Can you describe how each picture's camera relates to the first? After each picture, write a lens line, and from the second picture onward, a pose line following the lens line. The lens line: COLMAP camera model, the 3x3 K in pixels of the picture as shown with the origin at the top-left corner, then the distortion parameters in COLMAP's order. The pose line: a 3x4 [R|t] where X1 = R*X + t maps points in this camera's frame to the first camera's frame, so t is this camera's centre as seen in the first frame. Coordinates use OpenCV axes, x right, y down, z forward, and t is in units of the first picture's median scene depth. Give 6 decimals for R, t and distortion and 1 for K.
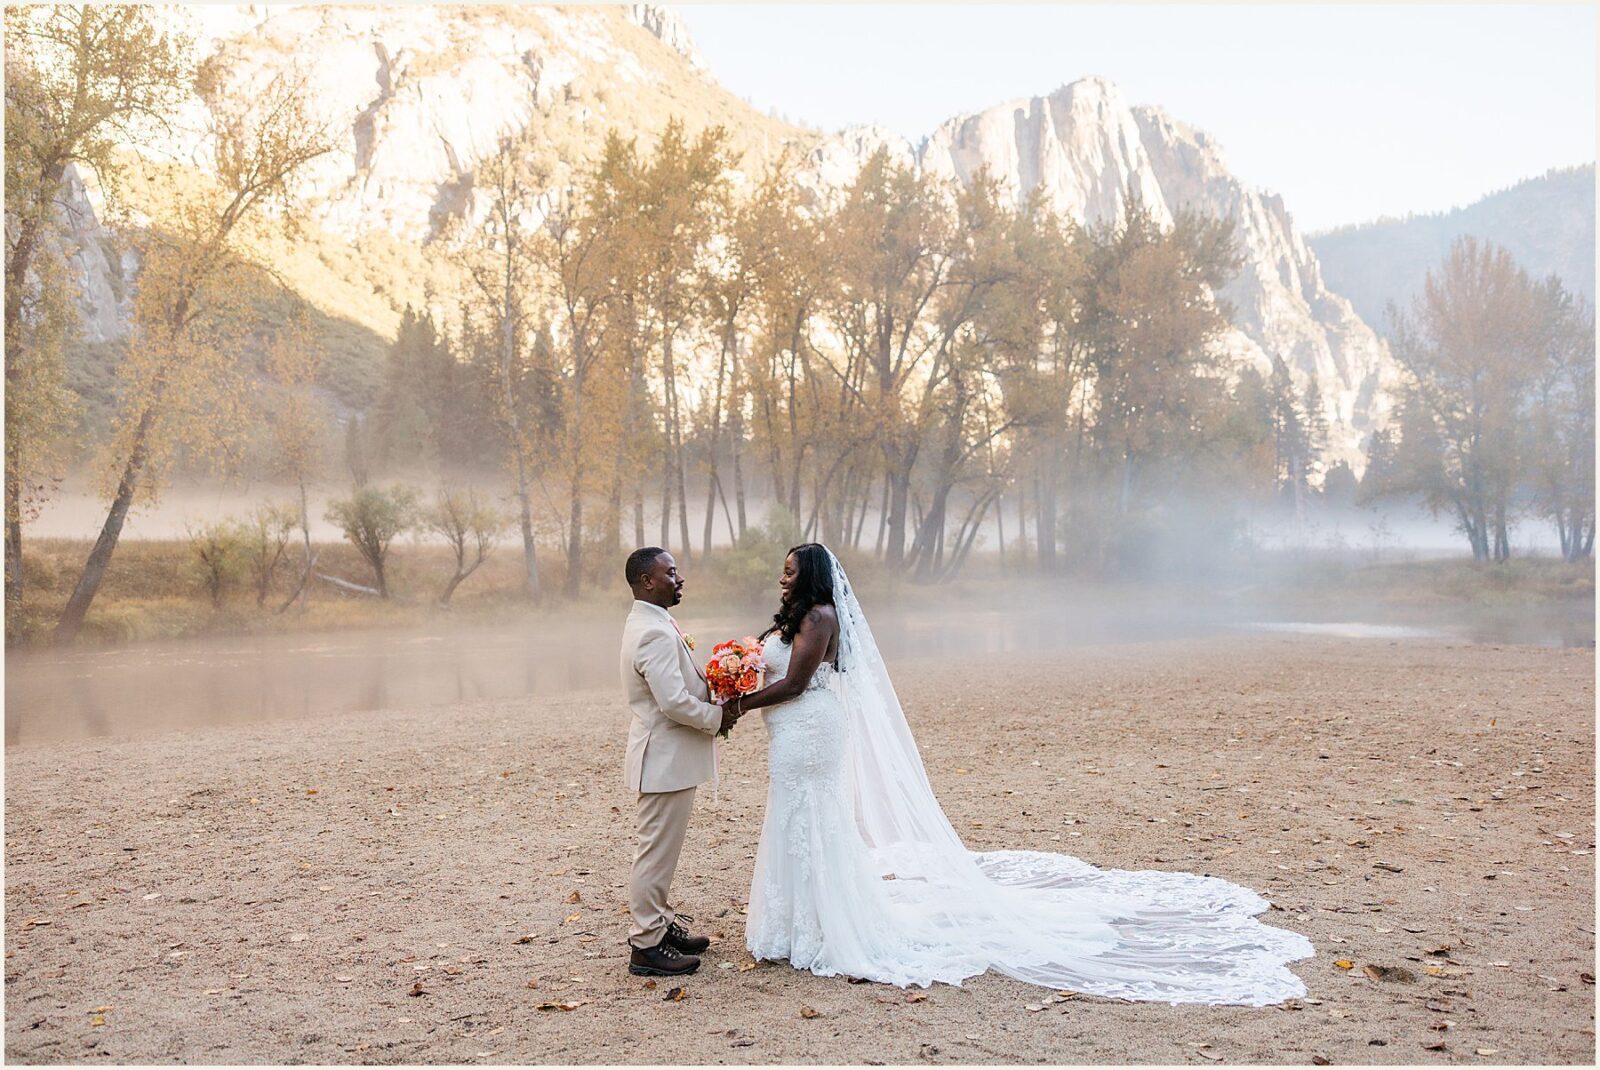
lens RADIAL K [[1260.1, 0, 809.1], [0, 1260.1, 537.5], [0, 0, 1]] dist [0.001807, 0.000508]
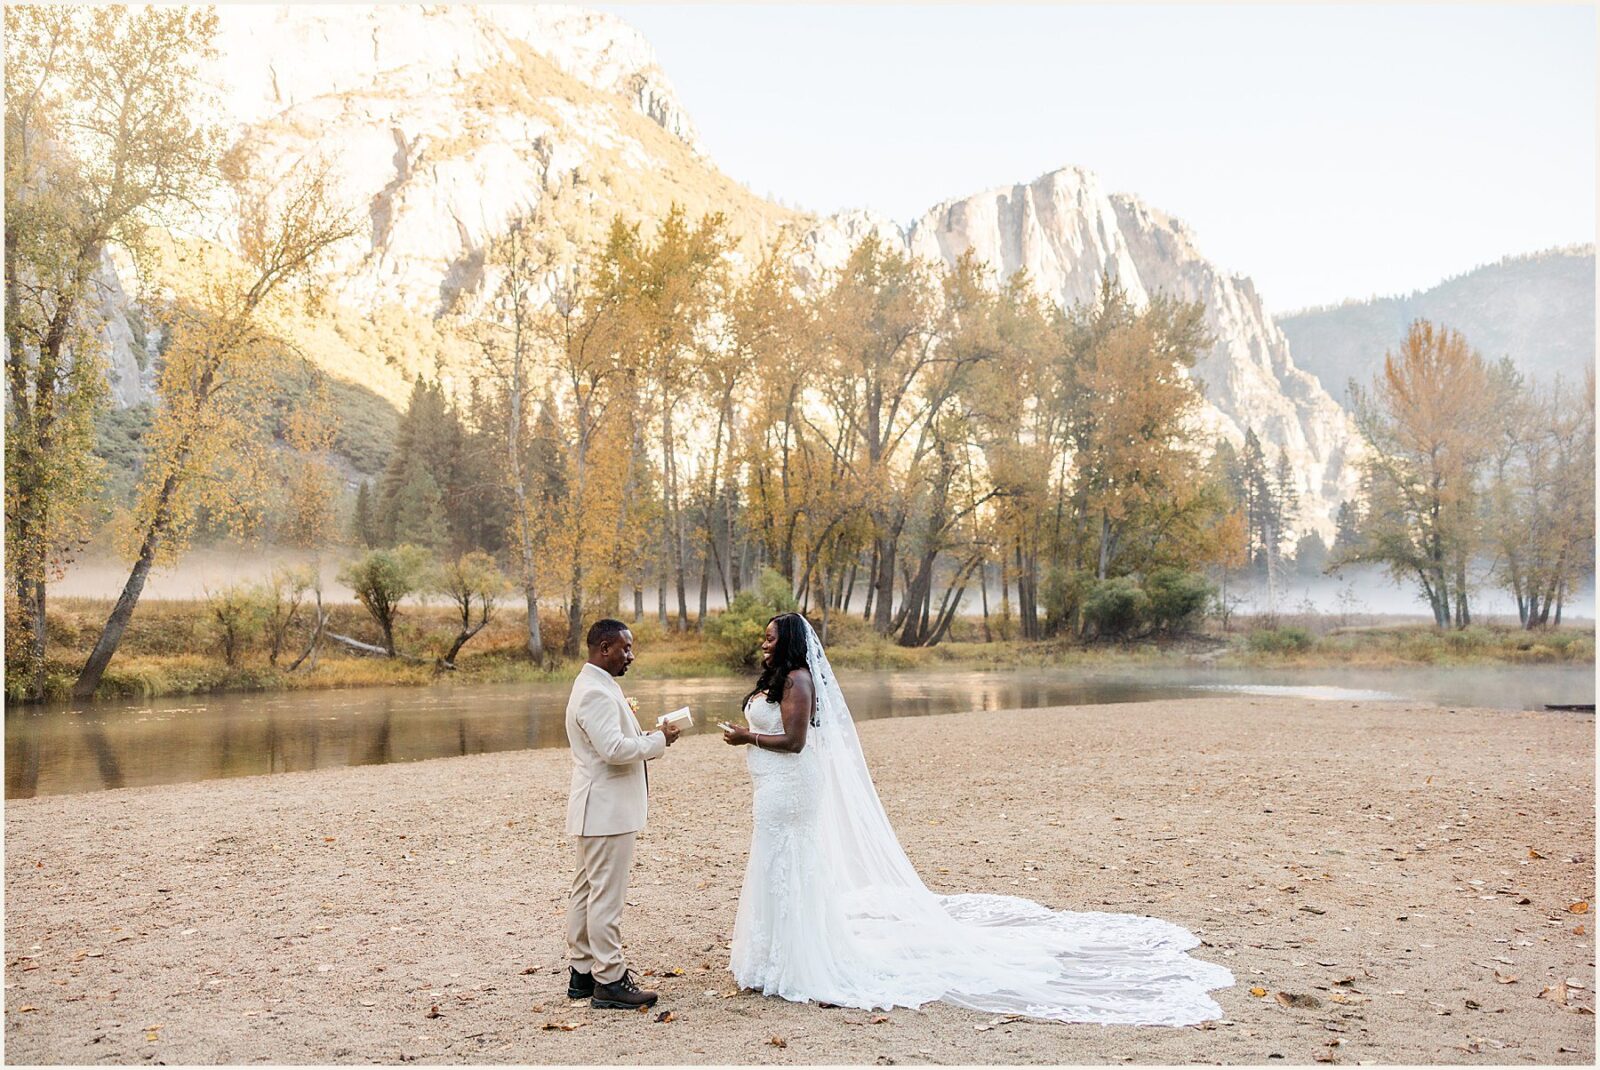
lens RADIAL K [[1215.1, 0, 811.4], [0, 1215.1, 536.3], [0, 0, 1]] dist [0.000118, 0.002802]
pose [[0.999950, 0.006600, 0.007515, 0.000946], [-0.006196, 0.998599, -0.052553, -0.000633], [-0.007852, 0.052504, 0.998590, -0.007361]]
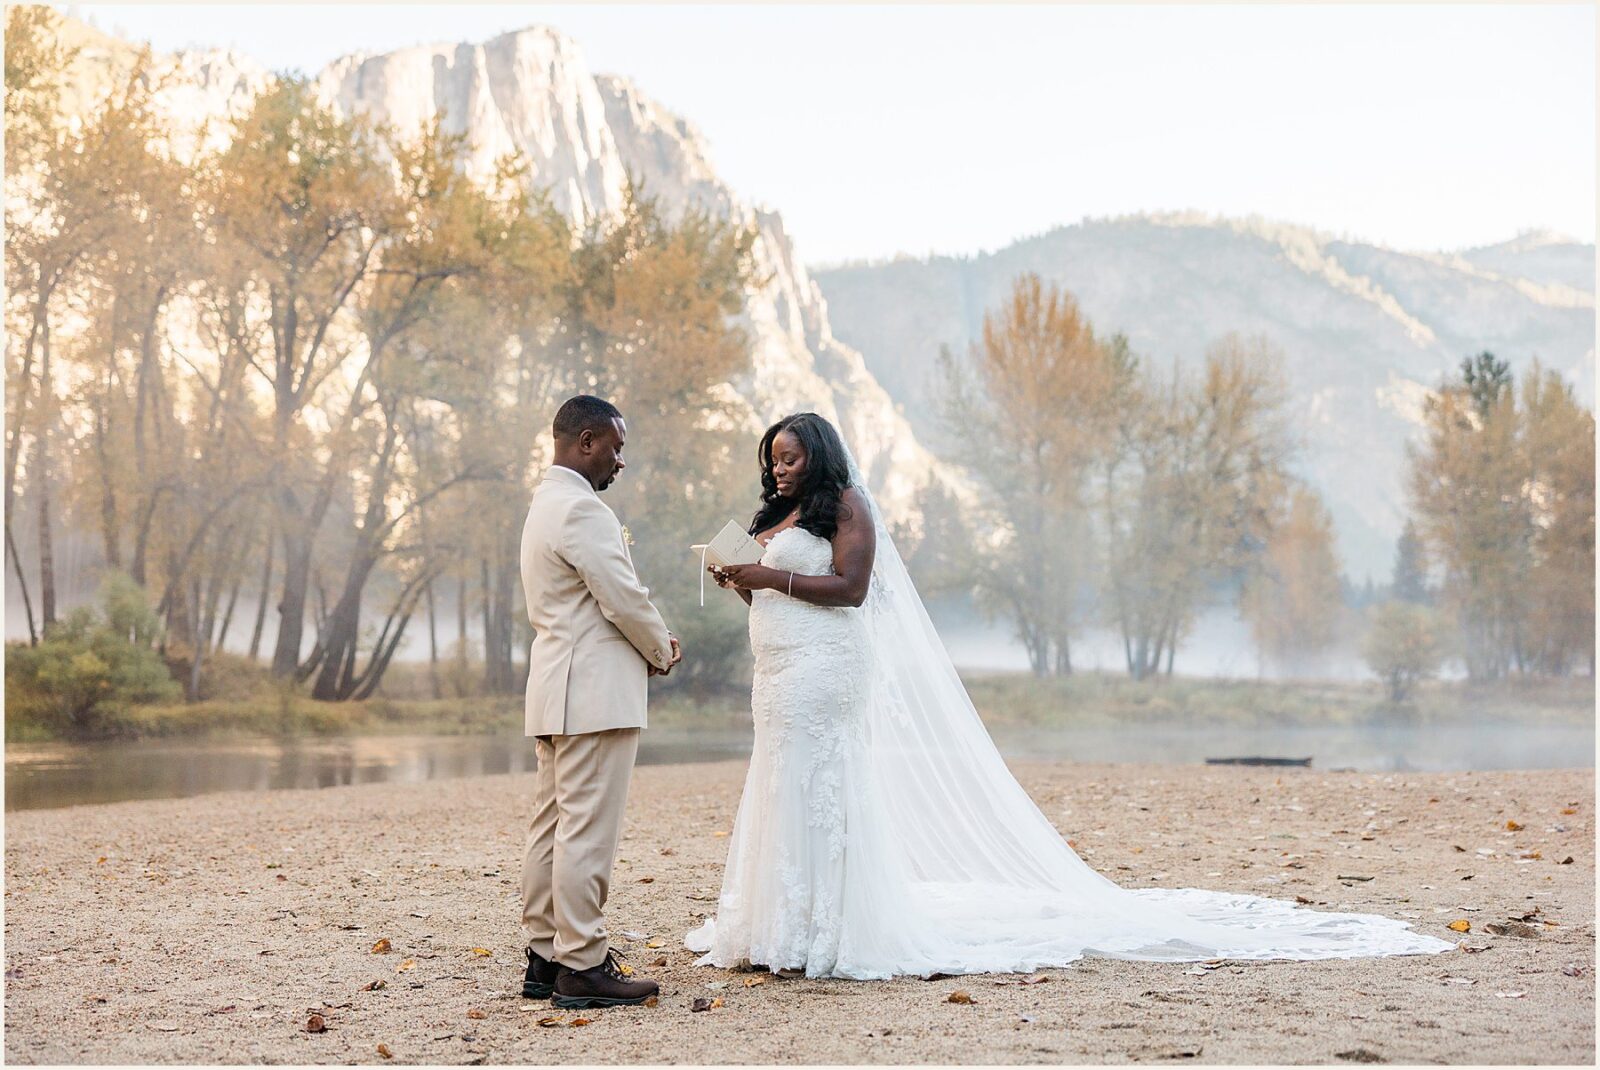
lens RADIAL K [[1781.2, 0, 800.0], [0, 1781.2, 535.0], [0, 0, 1]] dist [-0.006884, -0.007773]
pose [[0.929404, 0.040661, 0.366818, -0.030725], [-0.015504, 0.997336, -0.071273, 0.011963], [-0.368739, 0.060554, 0.927559, 0.002440]]
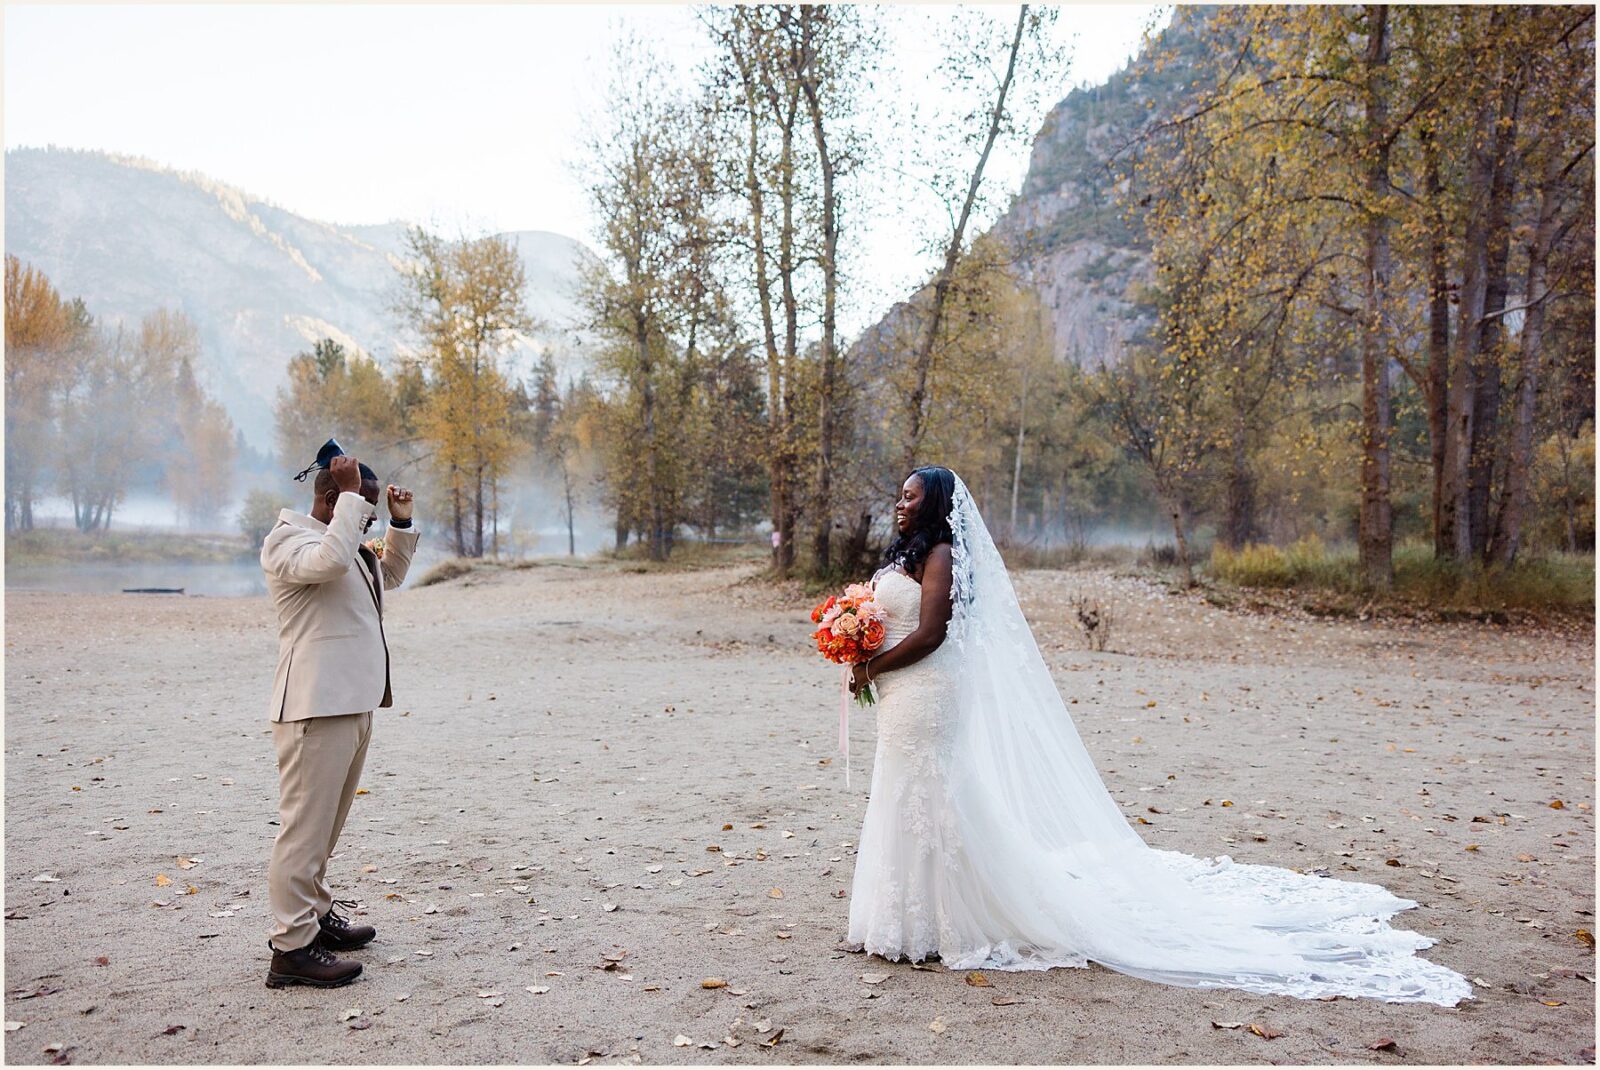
lens RADIAL K [[1260.1, 0, 809.1], [0, 1260.1, 537.5], [0, 0, 1]] dist [0.001807, 0.000508]
pose [[0.465110, 0.017001, 0.885090, -0.181228], [-0.042680, 0.999084, 0.003237, -0.011162], [-0.884224, -0.039281, 0.465409, -0.234314]]
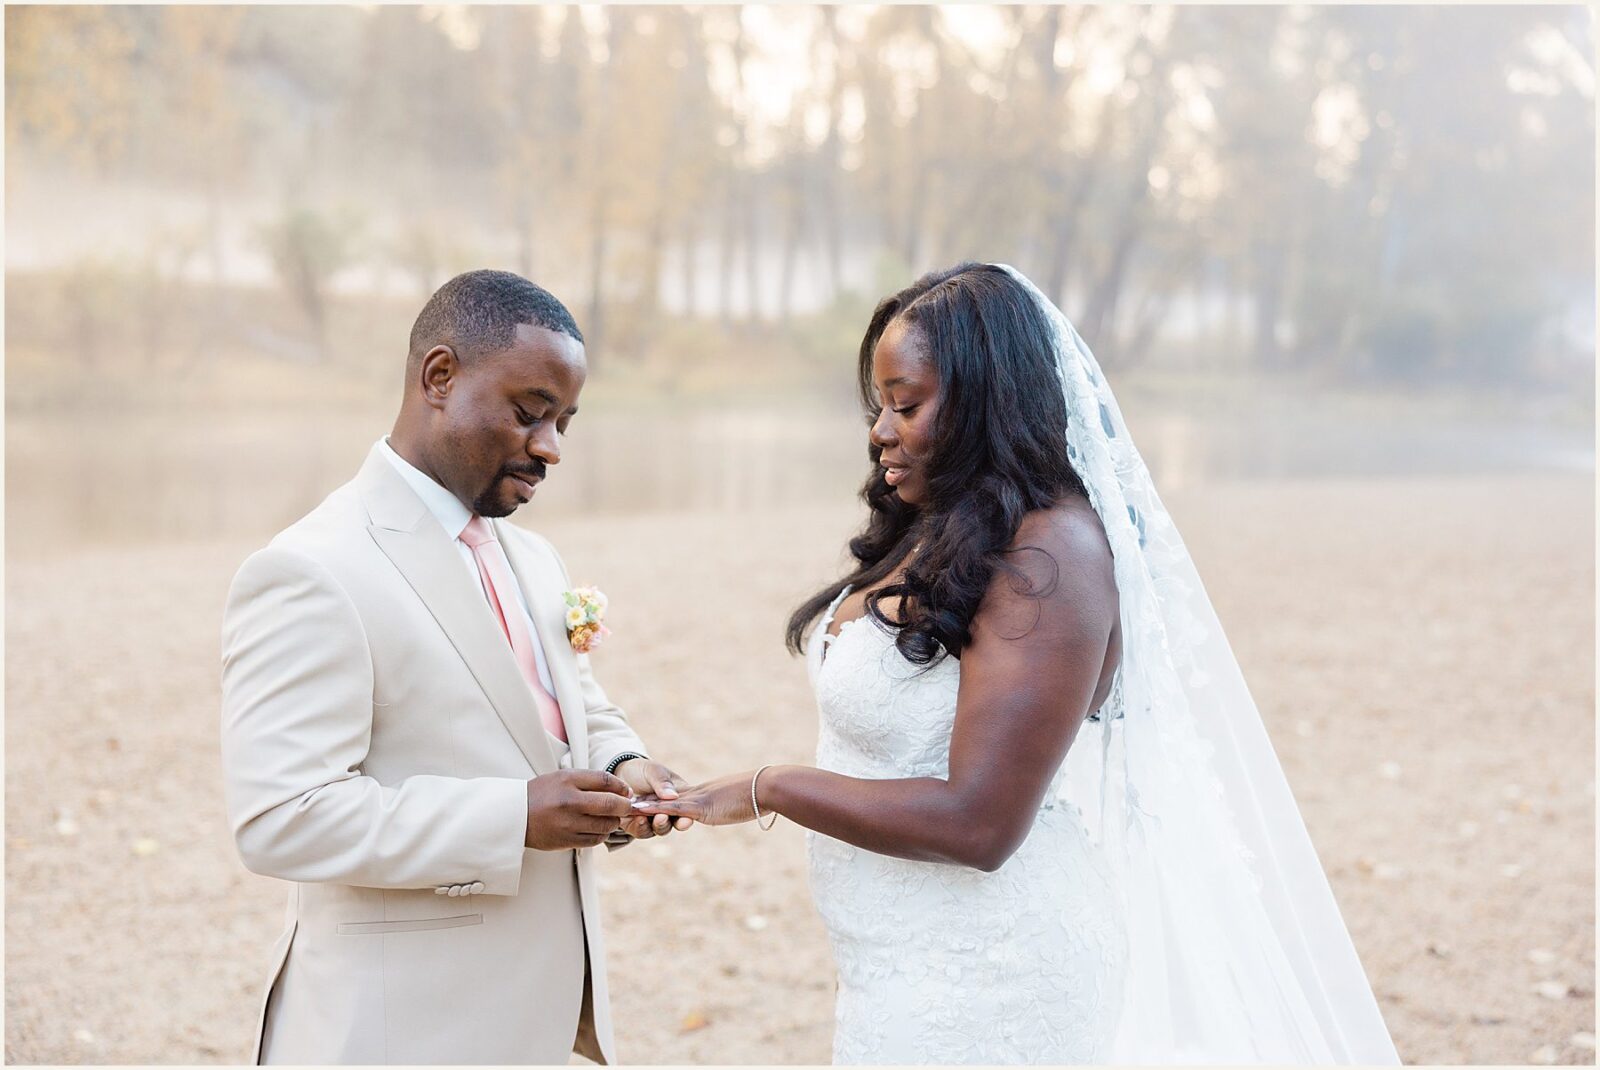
lens RADIAL K [[1666.9, 0, 800.0], [0, 1666.9, 535.0], [0, 0, 1]] dist [0.007520, -0.008611]
pose [[0.996240, 0.053048, -0.068496, -0.000770], [-0.043098, 0.989306, 0.139342, 0.001265], [0.075155, -0.135866, 0.987873, 0.055112]]
